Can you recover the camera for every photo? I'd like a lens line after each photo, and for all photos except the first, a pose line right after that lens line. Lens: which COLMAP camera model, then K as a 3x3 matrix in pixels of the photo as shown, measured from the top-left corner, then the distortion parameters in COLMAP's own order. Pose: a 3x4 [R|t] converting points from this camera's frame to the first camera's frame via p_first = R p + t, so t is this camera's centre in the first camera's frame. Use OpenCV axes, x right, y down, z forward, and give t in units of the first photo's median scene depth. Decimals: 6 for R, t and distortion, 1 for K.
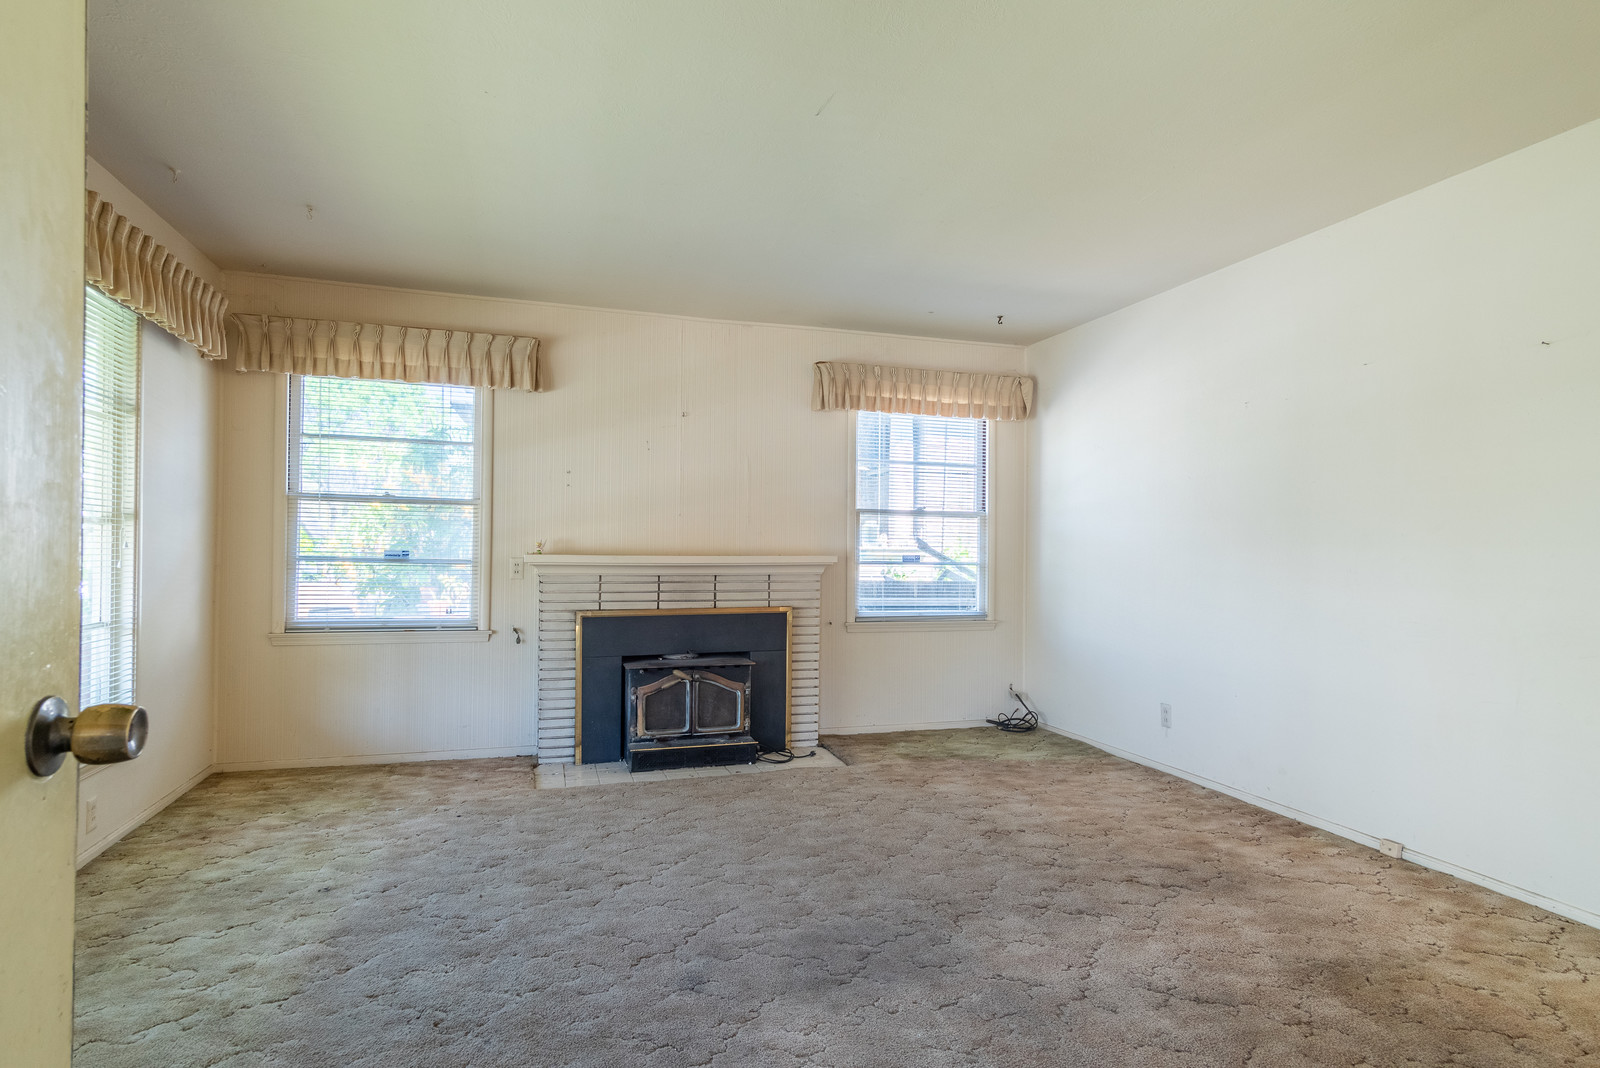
lens RADIAL K [[853.1, 0, 800.8], [0, 853.1, 541.6], [0, 0, 1]] dist [0.006441, 0.000987]
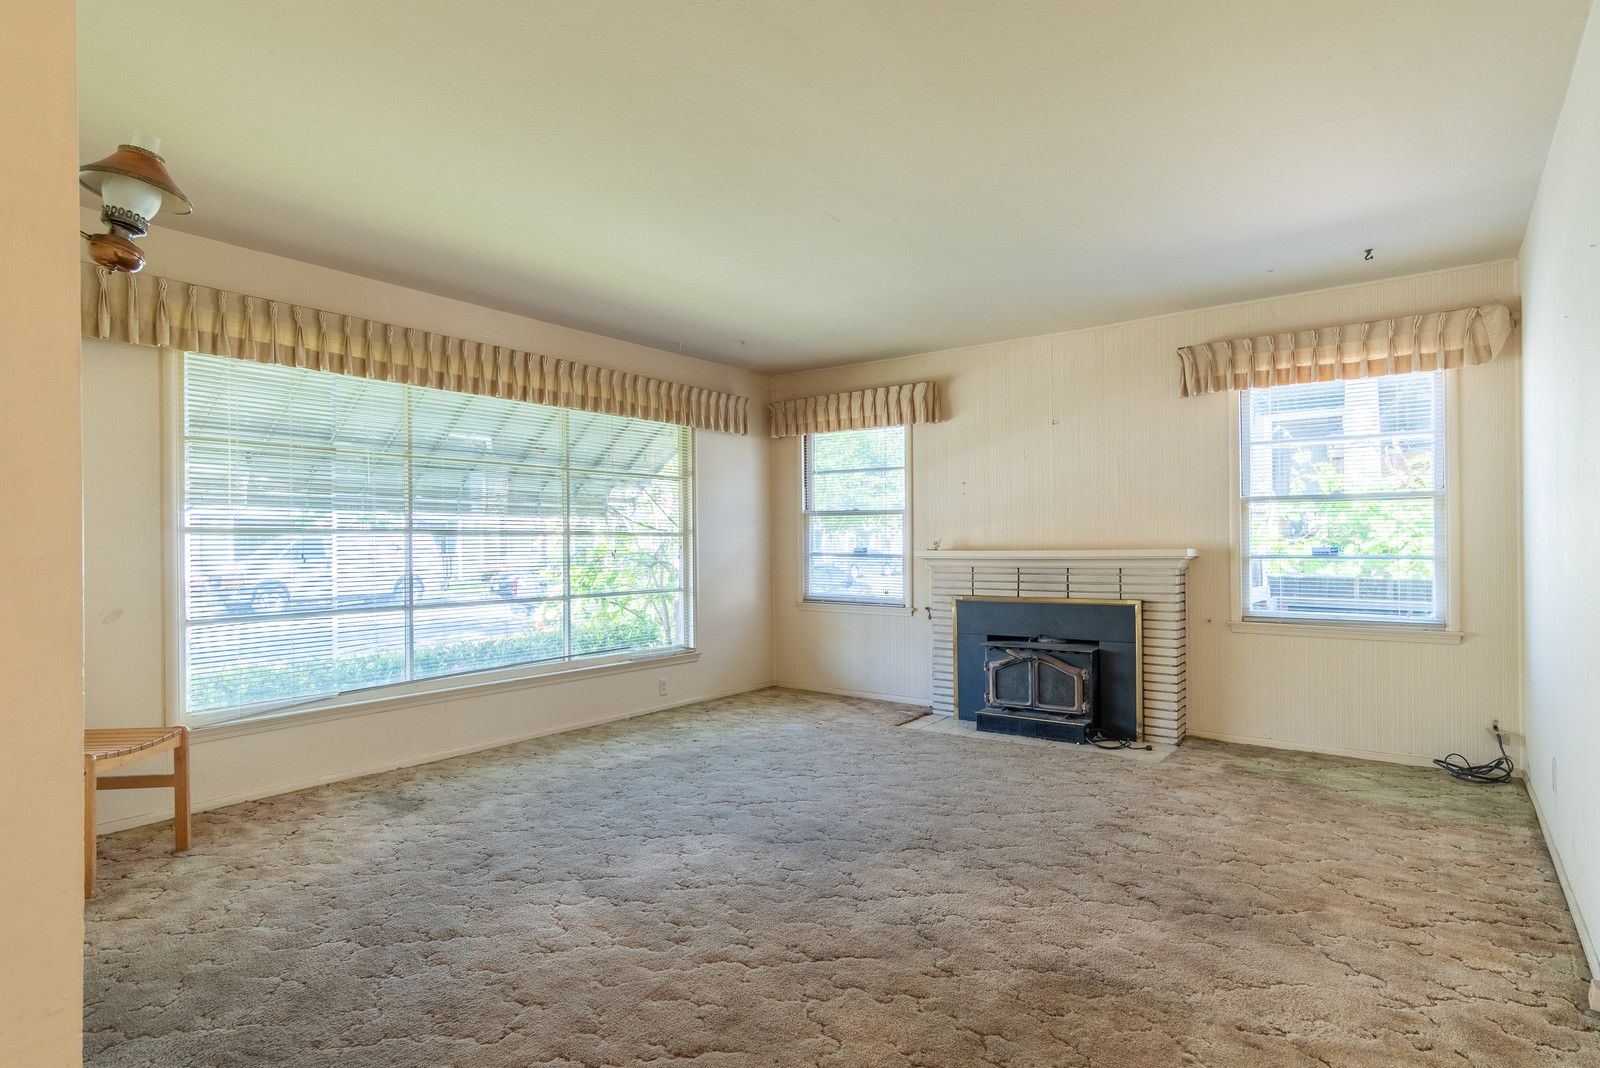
lens RADIAL K [[853.1, 0, 800.5], [0, 853.1, 542.3], [0, 0, 1]] dist [0.006441, 0.000987]
pose [[0.577863, -0.015787, -0.815981, 0.631037], [0.019447, 0.999795, -0.005571, 0.006388], [0.815902, -0.012649, 0.578052, 0.100676]]
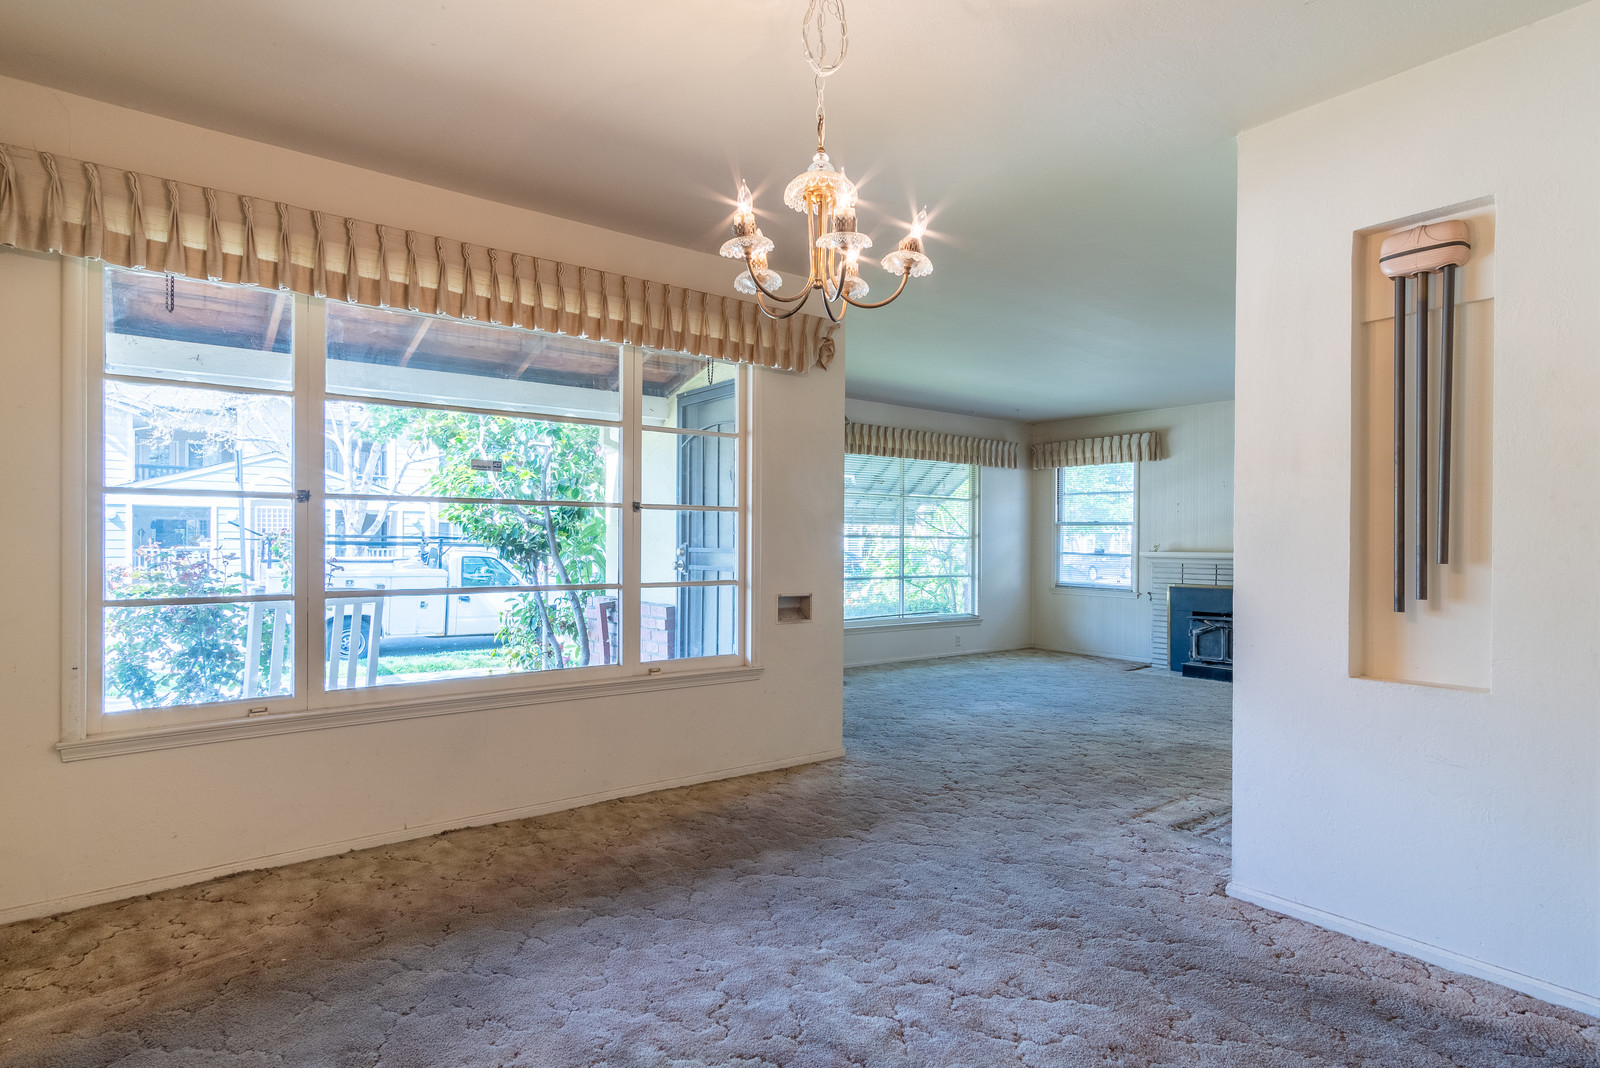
lens RADIAL K [[853.1, 0, 800.8], [0, 853.1, 538.9], [0, 0, 1]] dist [0.006441, 0.000987]
pose [[0.343083, -0.011904, -0.939230, 1.152213], [0.002852, 0.999928, -0.011631, 0.007071], [0.939301, 0.001311, 0.343092, -0.326481]]
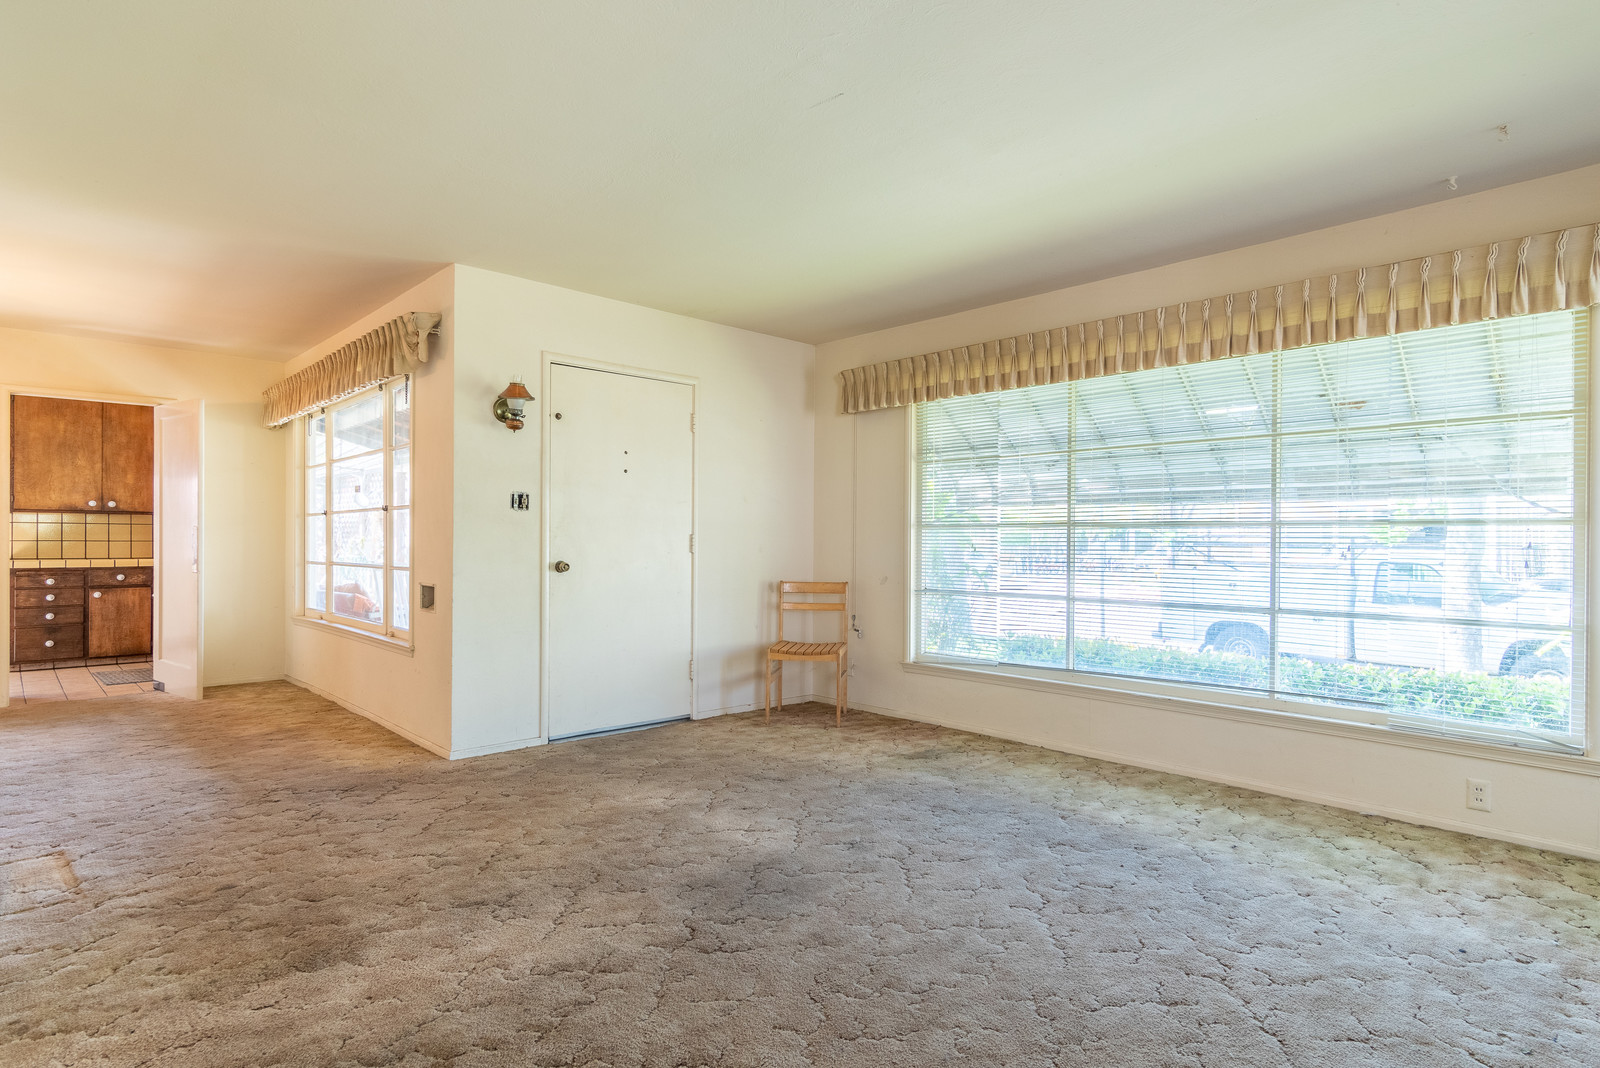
lens RADIAL K [[853.1, 0, 803.1], [0, 853.1, 537.4], [0, 0, 1]] dist [0.006441, 0.000987]
pose [[-0.900641, -0.016360, -0.434256, 0.281666], [-0.011938, 0.999845, -0.012908, 0.012469], [0.434400, -0.006442, -0.900697, 1.099213]]
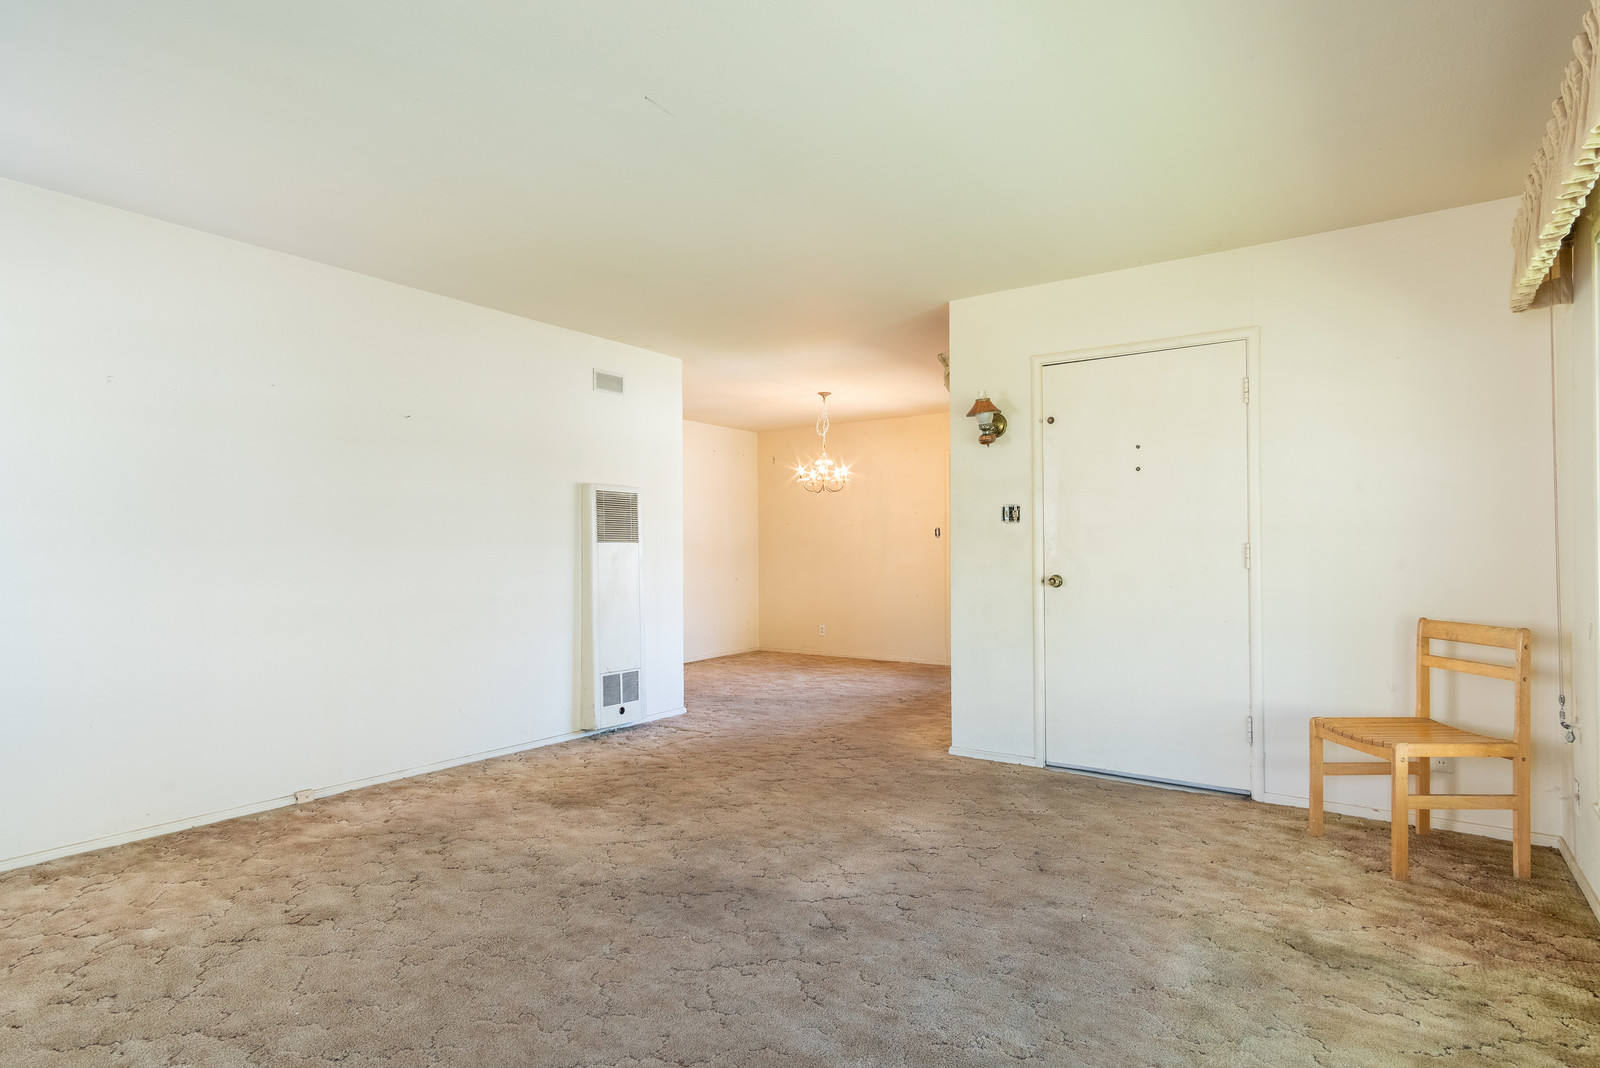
lens RADIAL K [[853.1, 0, 799.3], [0, 853.1, 538.2], [0, 0, 1]] dist [0.006441, 0.000987]
pose [[-0.605728, 0.004680, 0.795658, -0.501537], [-0.006052, 0.999927, -0.010489, 0.001654], [-0.795649, -0.011168, -0.605655, 0.849917]]
